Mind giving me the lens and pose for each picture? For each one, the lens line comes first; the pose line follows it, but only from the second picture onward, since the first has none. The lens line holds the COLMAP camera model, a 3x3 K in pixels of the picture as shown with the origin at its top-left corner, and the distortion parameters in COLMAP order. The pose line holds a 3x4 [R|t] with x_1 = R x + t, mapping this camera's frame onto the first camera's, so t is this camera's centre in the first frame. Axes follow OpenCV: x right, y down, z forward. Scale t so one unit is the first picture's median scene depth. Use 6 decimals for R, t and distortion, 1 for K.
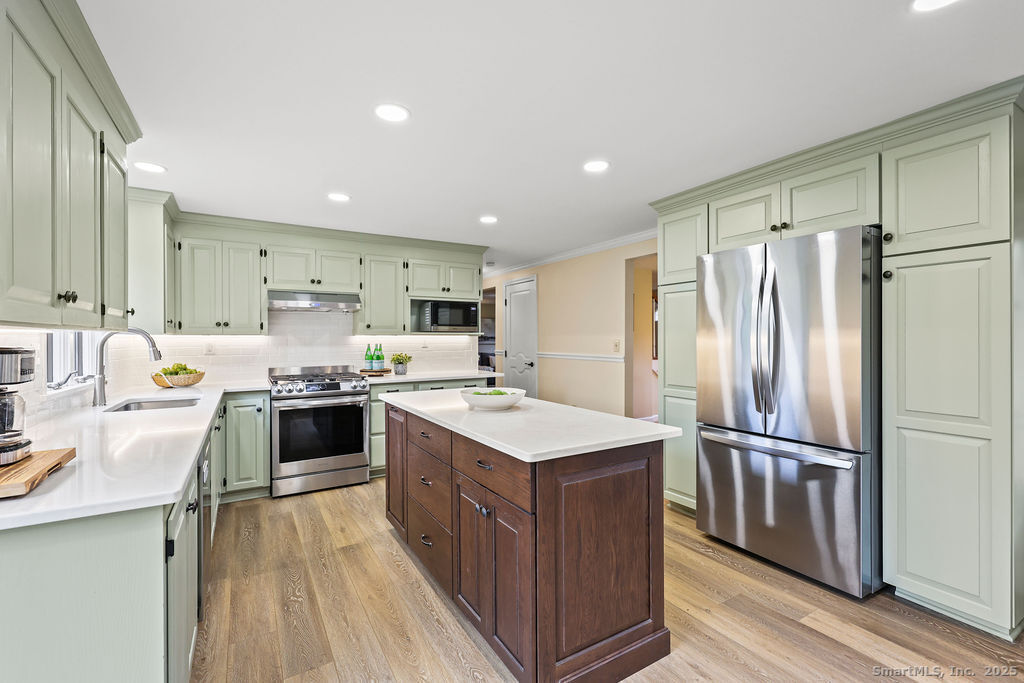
lens RADIAL K [[454.1, 0, 516.3], [0, 454.1, 339.3], [0, 0, 1]] dist [0.003896, 0.000253]
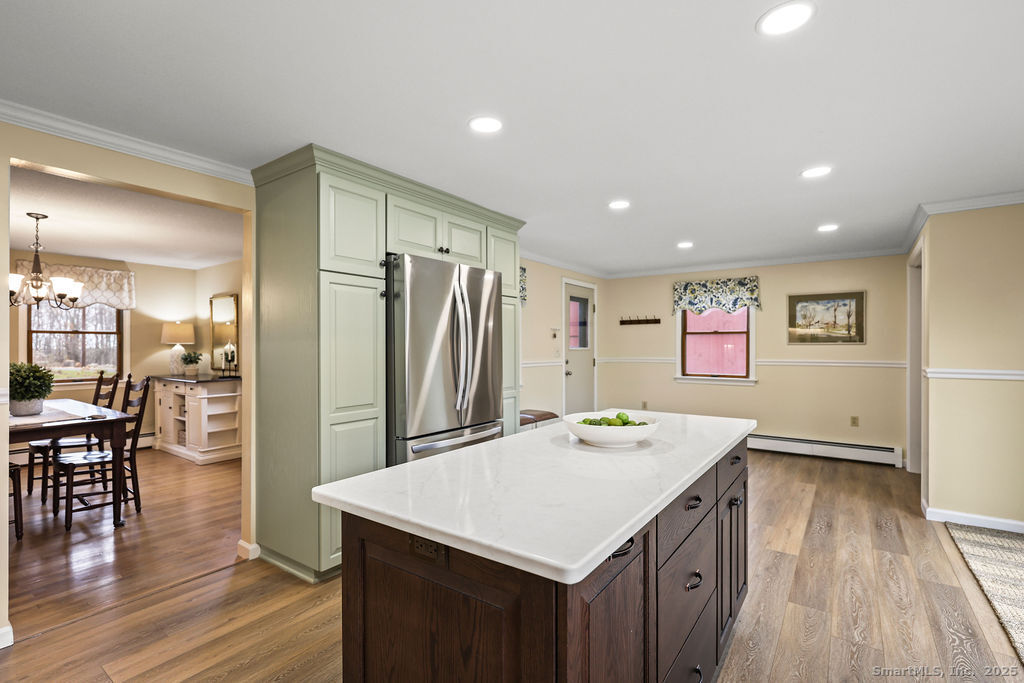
lens RADIAL K [[479.9, 0, 526.6], [0, 479.9, 346.0], [0, 0, 1]] dist [0.000784, -0.000519]
pose [[-0.407052, 0.001275, 0.913404, -0.394090], [0.006311, 0.999979, 0.001416, -0.005116], [-0.913383, 0.006341, -0.407052, 0.847186]]
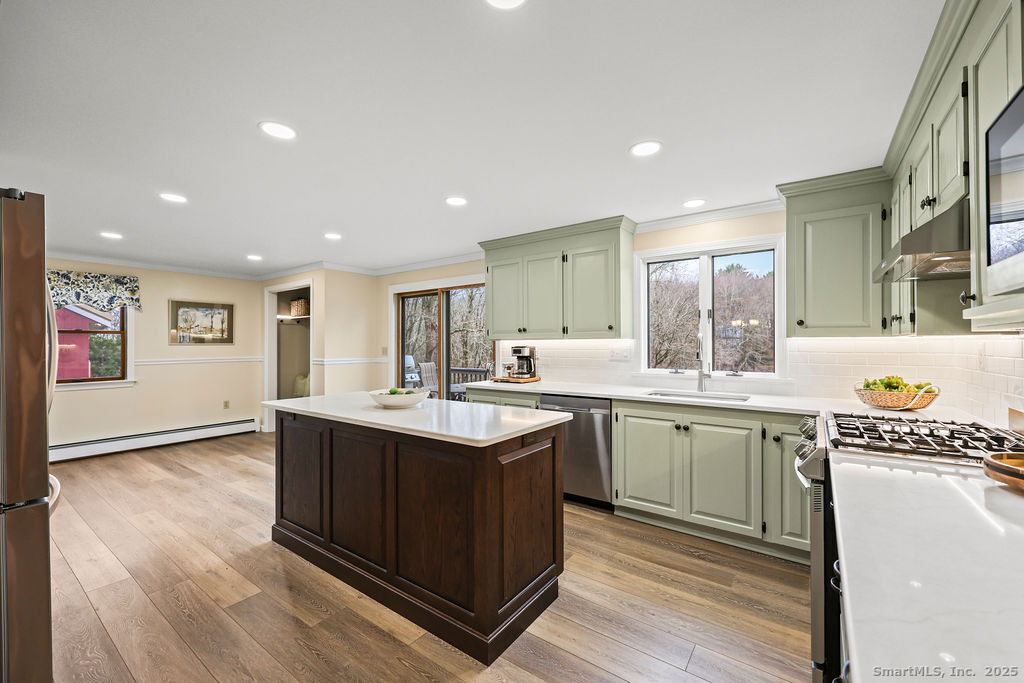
lens RADIAL K [[412.2, 0, 513.4], [0, 412.2, 341.5], [0, 0, 1]] dist [-0.001187, 0.000336]
pose [[-0.920570, 0.003355, -0.390562, 0.053070], [0.005522, 0.999975, -0.004425, -0.001407], [0.390538, -0.006230, -0.920566, 1.204735]]
